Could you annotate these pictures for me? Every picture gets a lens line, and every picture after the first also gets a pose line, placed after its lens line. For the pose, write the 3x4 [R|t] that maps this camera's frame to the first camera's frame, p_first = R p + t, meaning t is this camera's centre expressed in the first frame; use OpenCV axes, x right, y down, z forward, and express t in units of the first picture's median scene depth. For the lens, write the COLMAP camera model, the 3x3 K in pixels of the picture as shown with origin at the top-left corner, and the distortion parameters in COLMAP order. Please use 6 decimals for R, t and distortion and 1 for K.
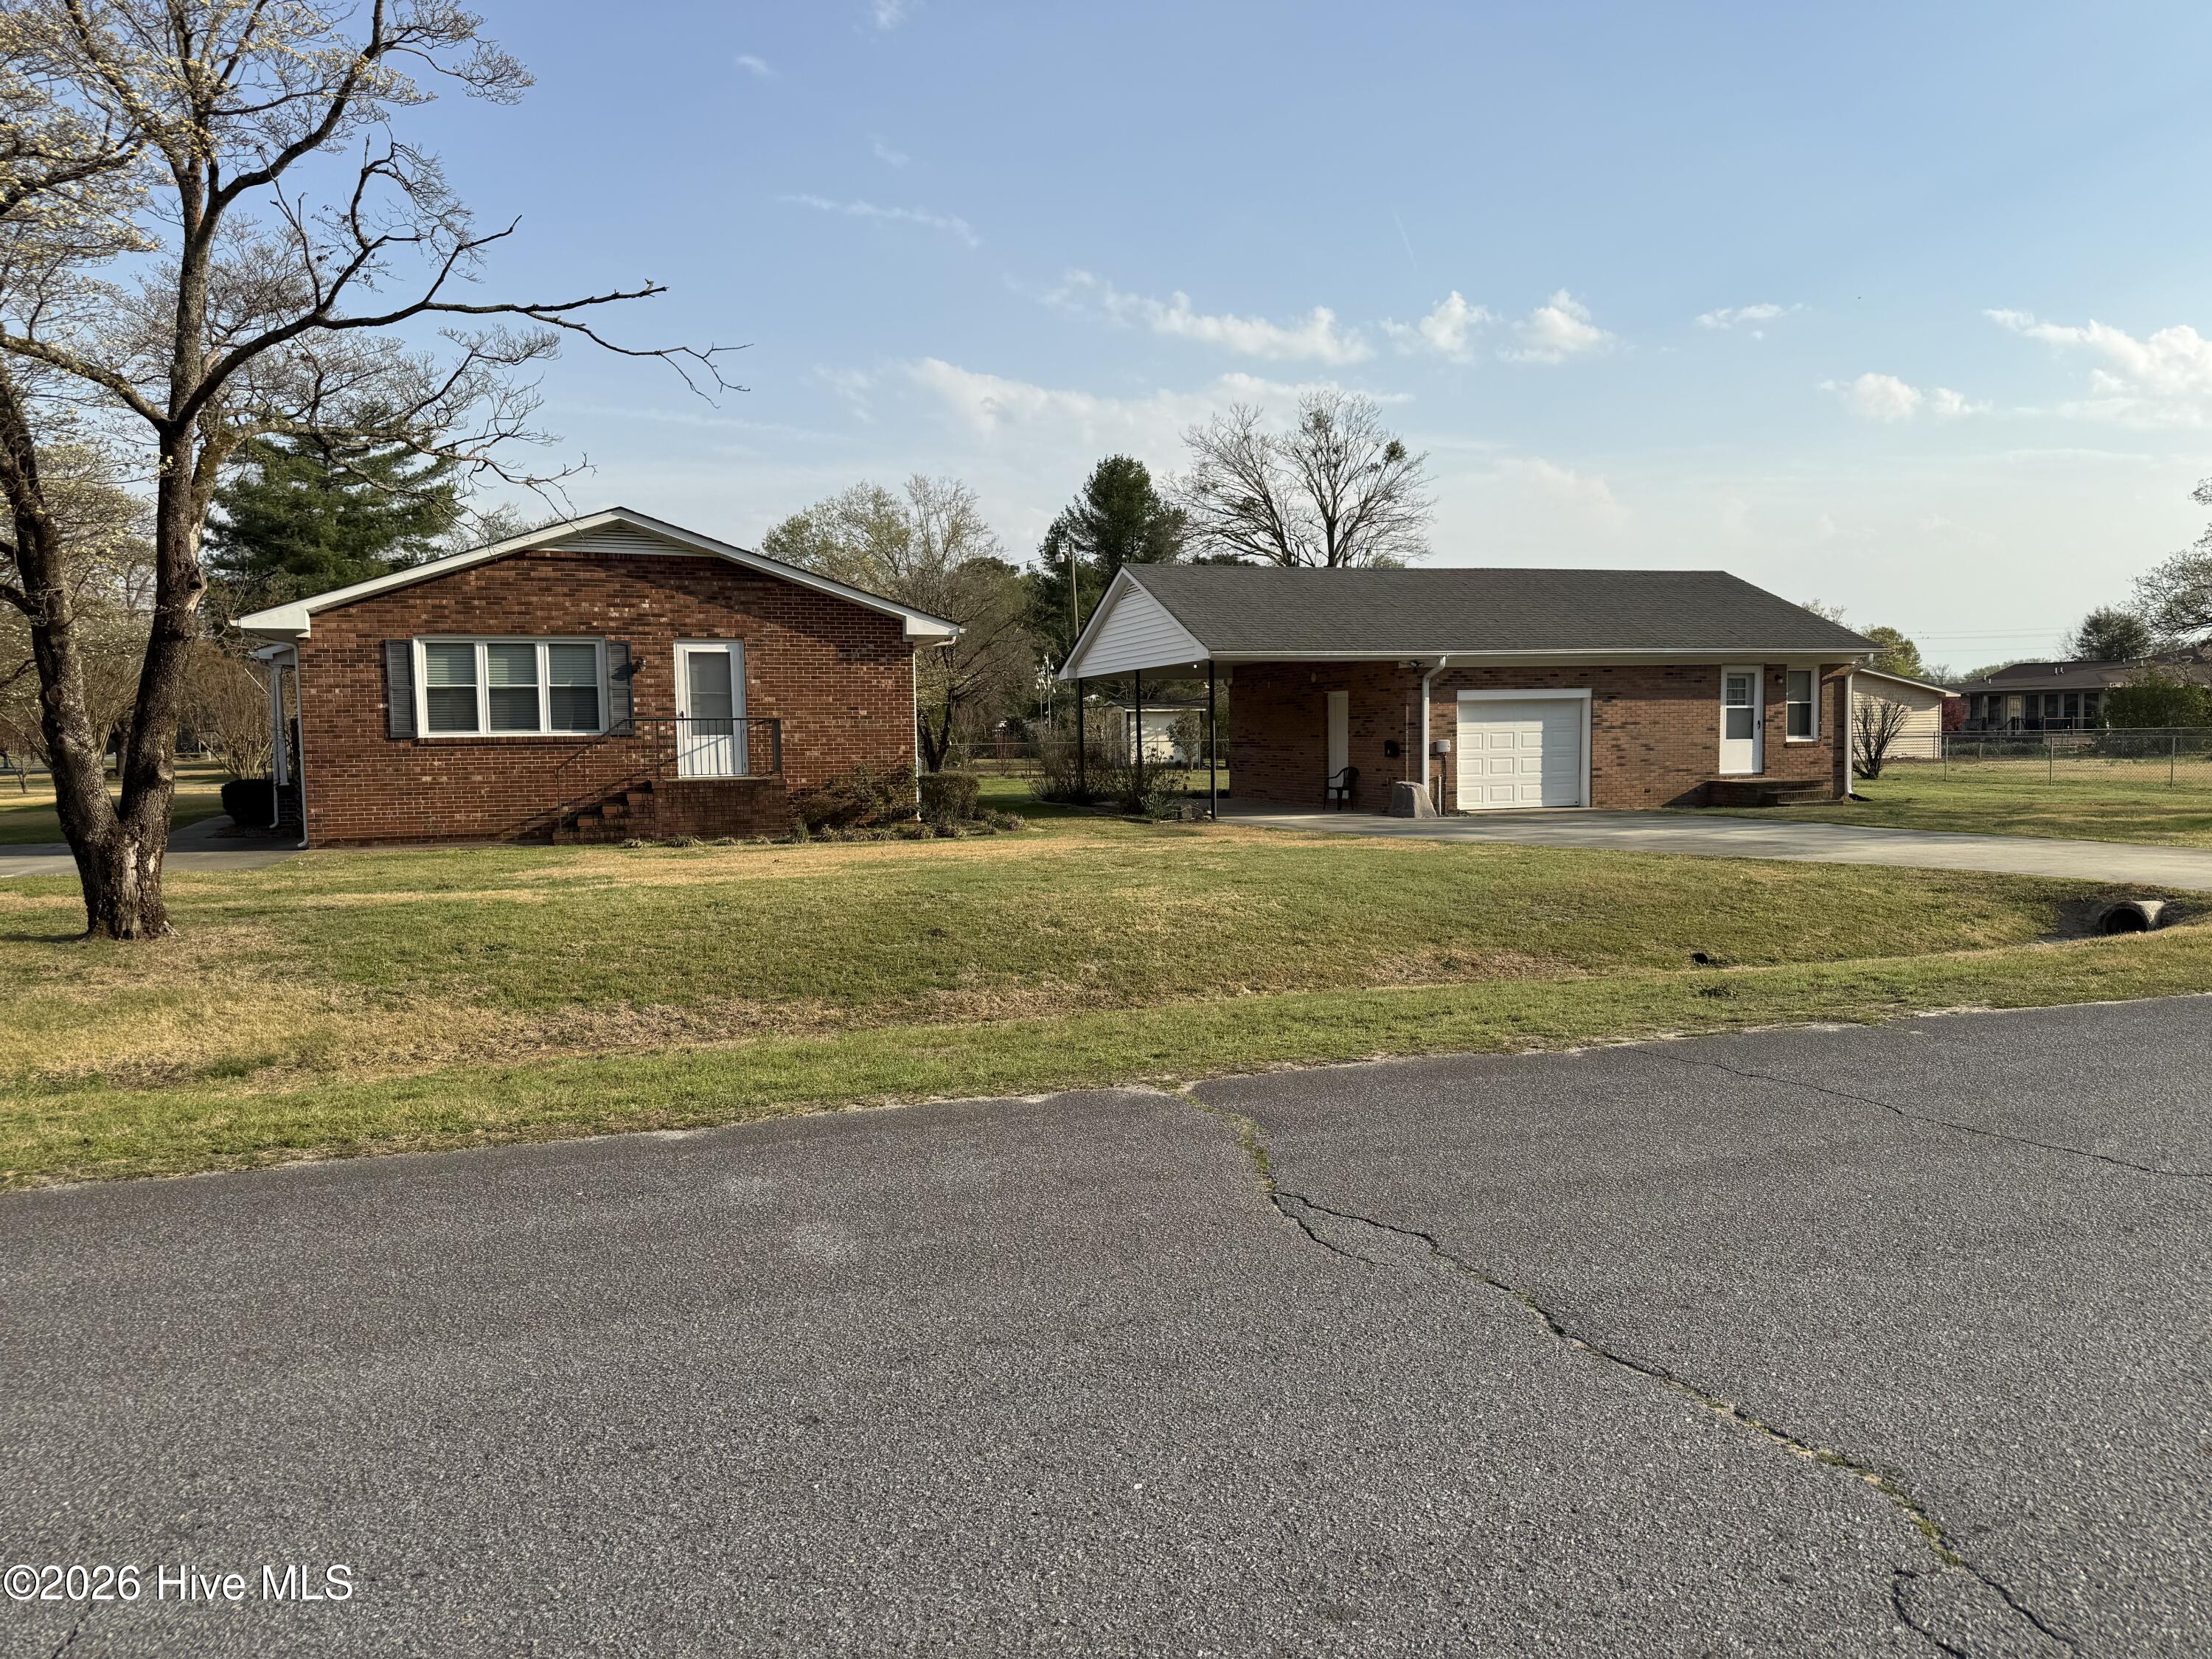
lens RADIAL K [[1560.0, 0, 1112.0], [0, 1560.0, 835.3], [0, 0, 1]] dist [0.187035, -0.417489]
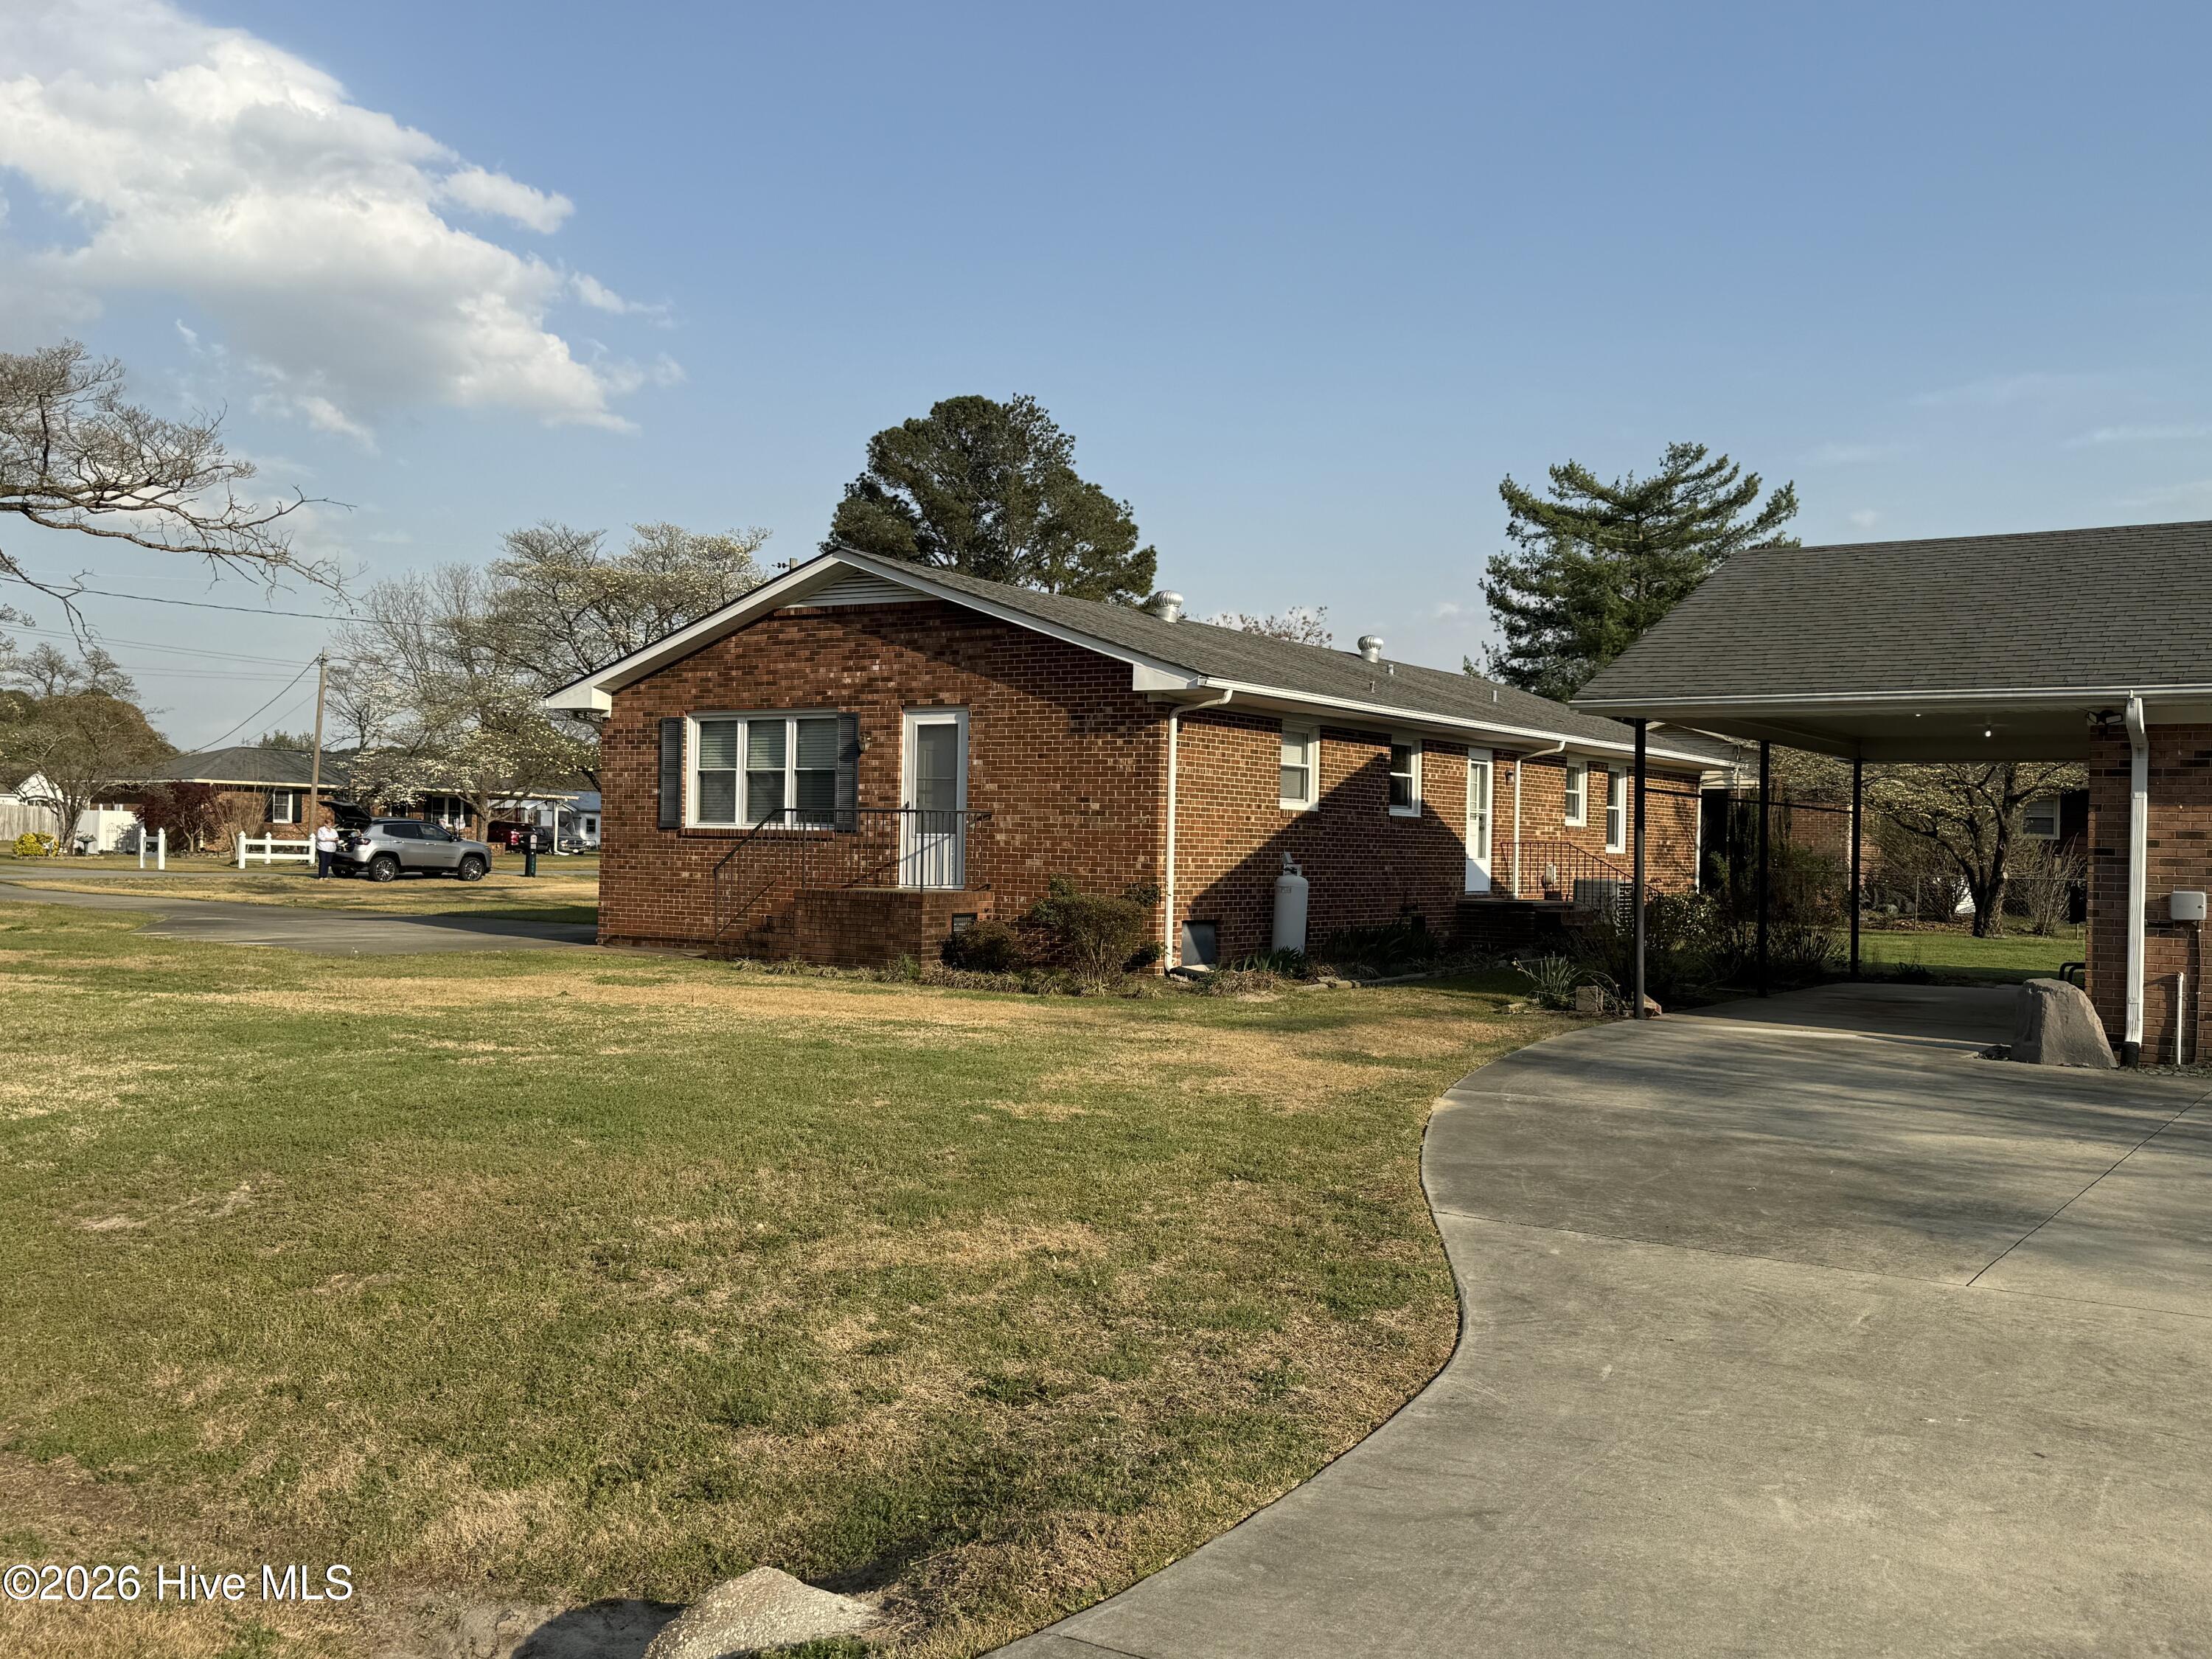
lens RADIAL K [[1933.7, 0, 1099.8], [0, 1933.7, 837.6], [0, 0, 1]] dist [0.177119, -0.372692]
pose [[0.596713, 0.024887, -0.802068, 0.465520], [-0.083056, 0.996066, -0.030885, -0.034065], [0.798145, 0.085046, 0.596433, 0.440645]]
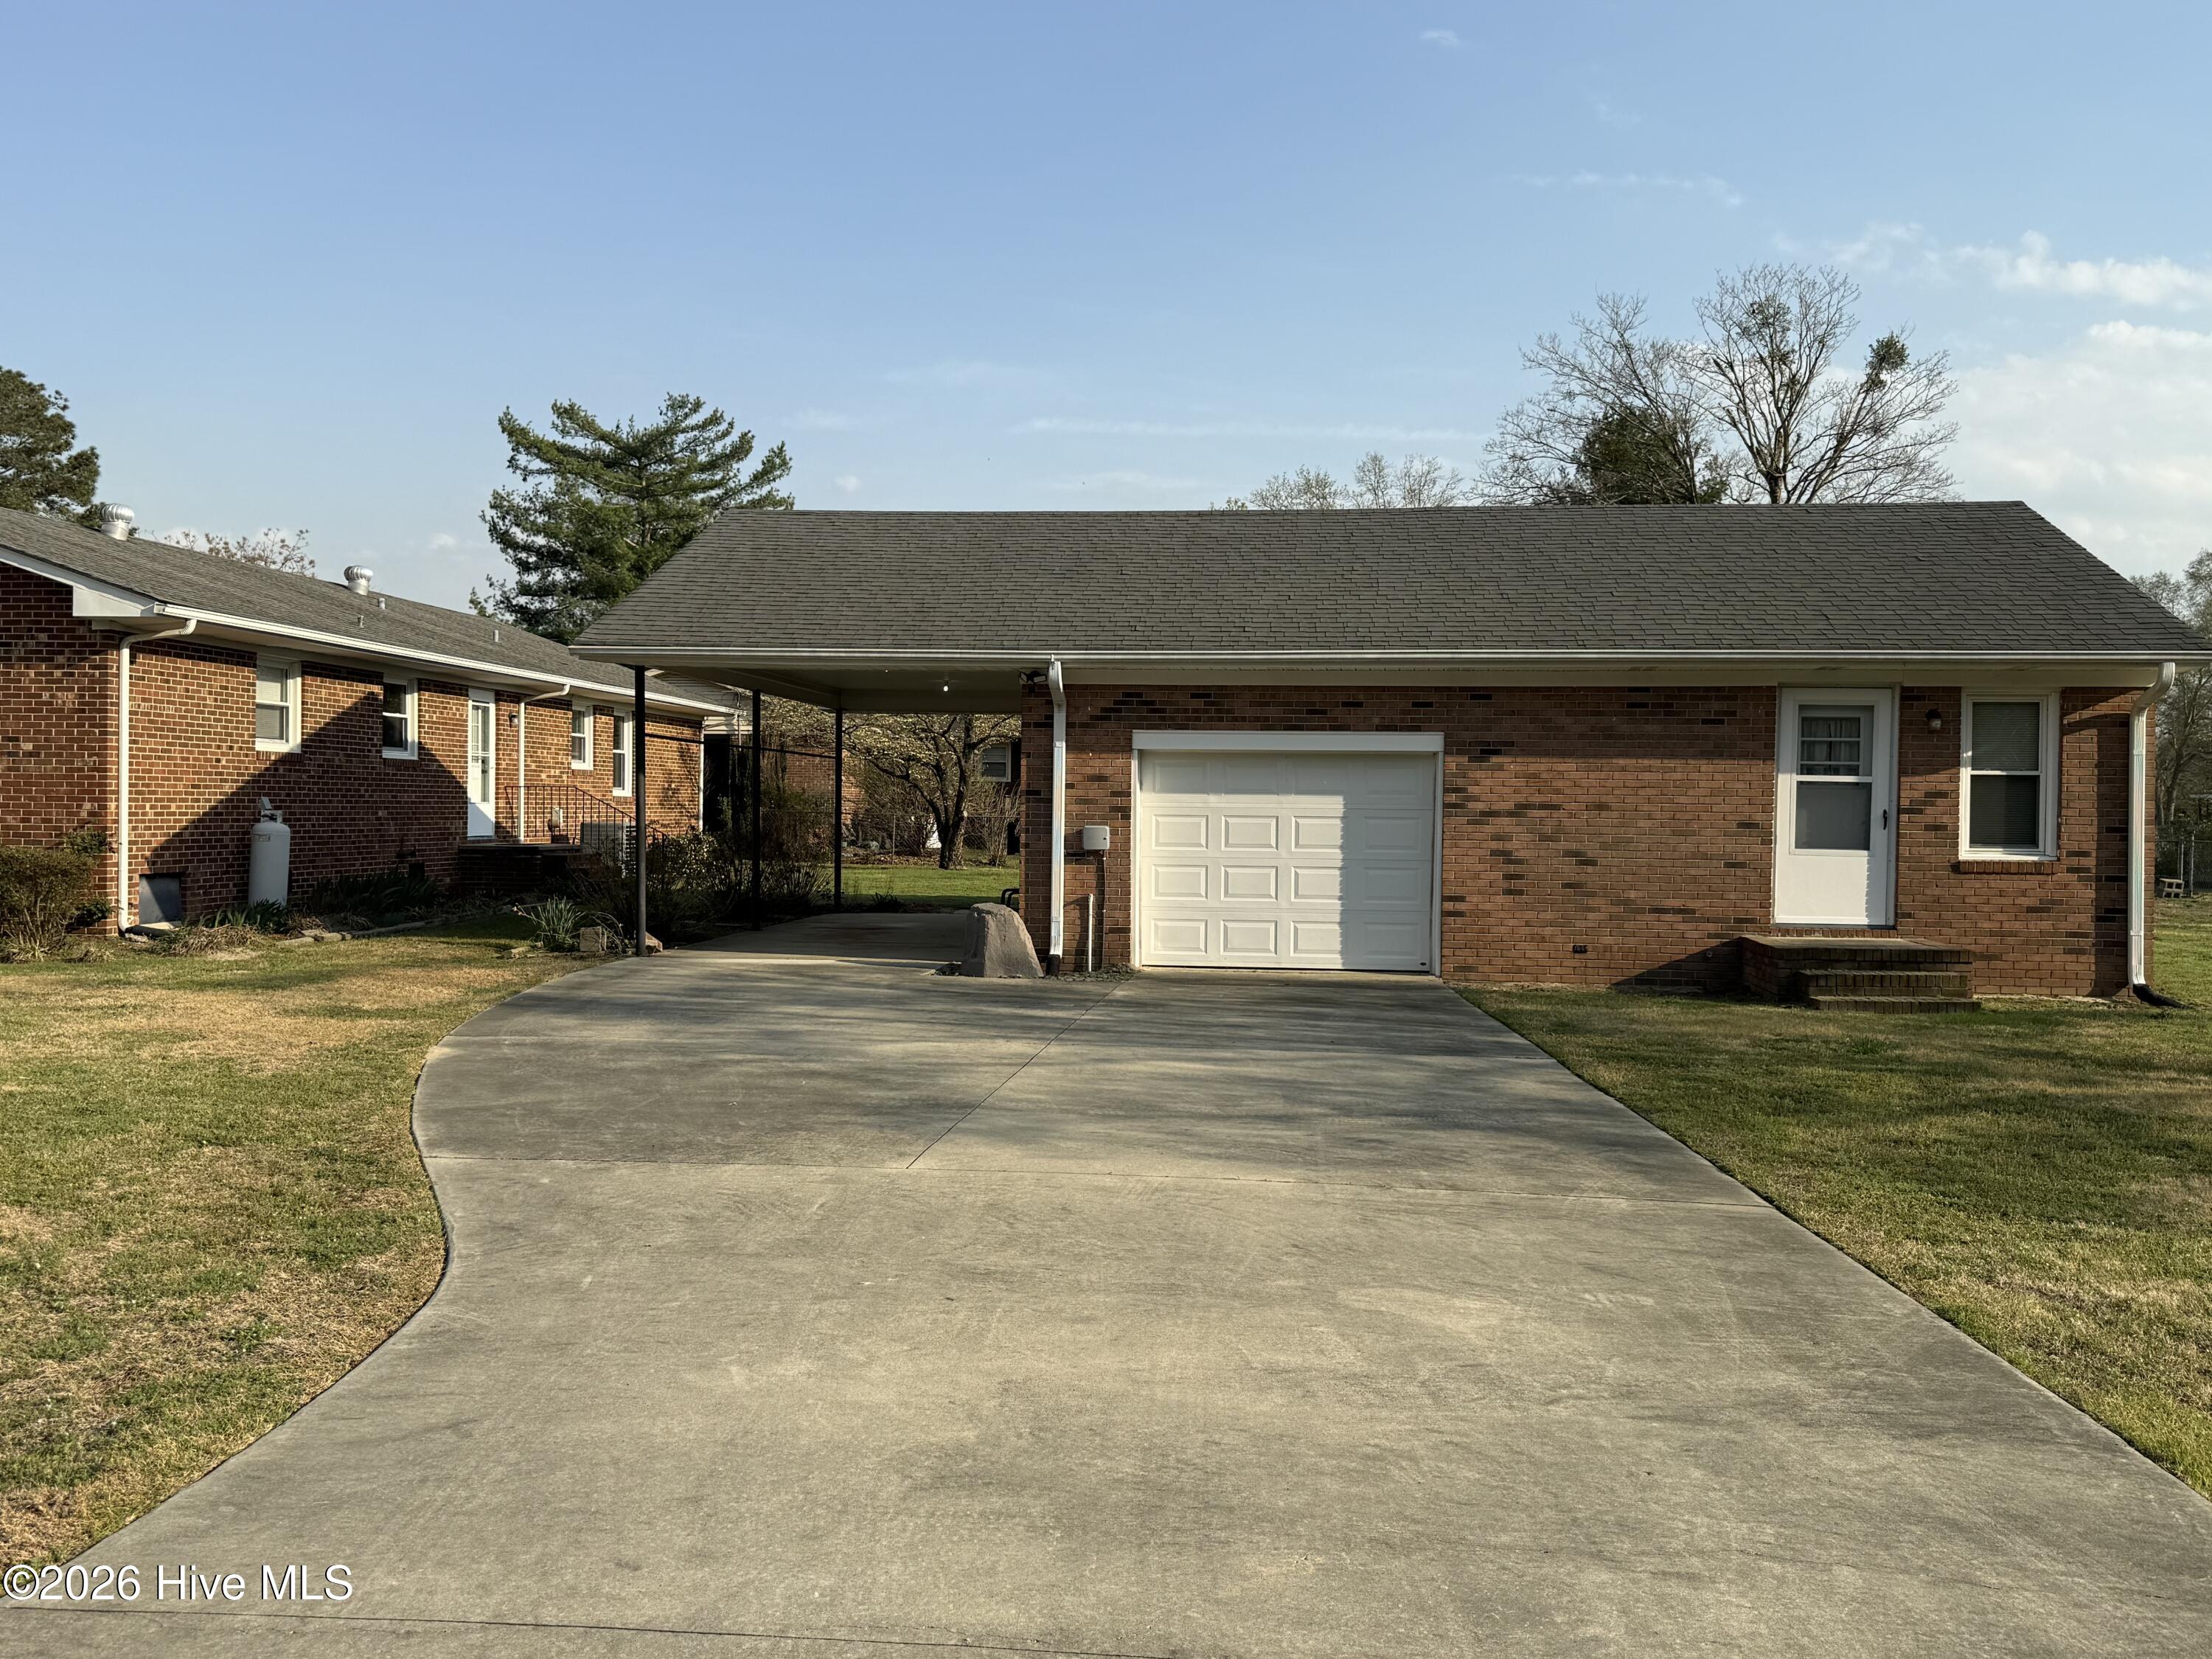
lens RADIAL K [[1933.7, 0, 1099.8], [0, 1933.7, 837.6], [0, 0, 1]] dist [0.177119, -0.372692]
pose [[0.906314, 0.034950, -0.421157, 0.476915], [-0.055509, 0.997785, -0.036650, -0.033963], [0.418943, 0.056594, 0.906247, 0.431898]]
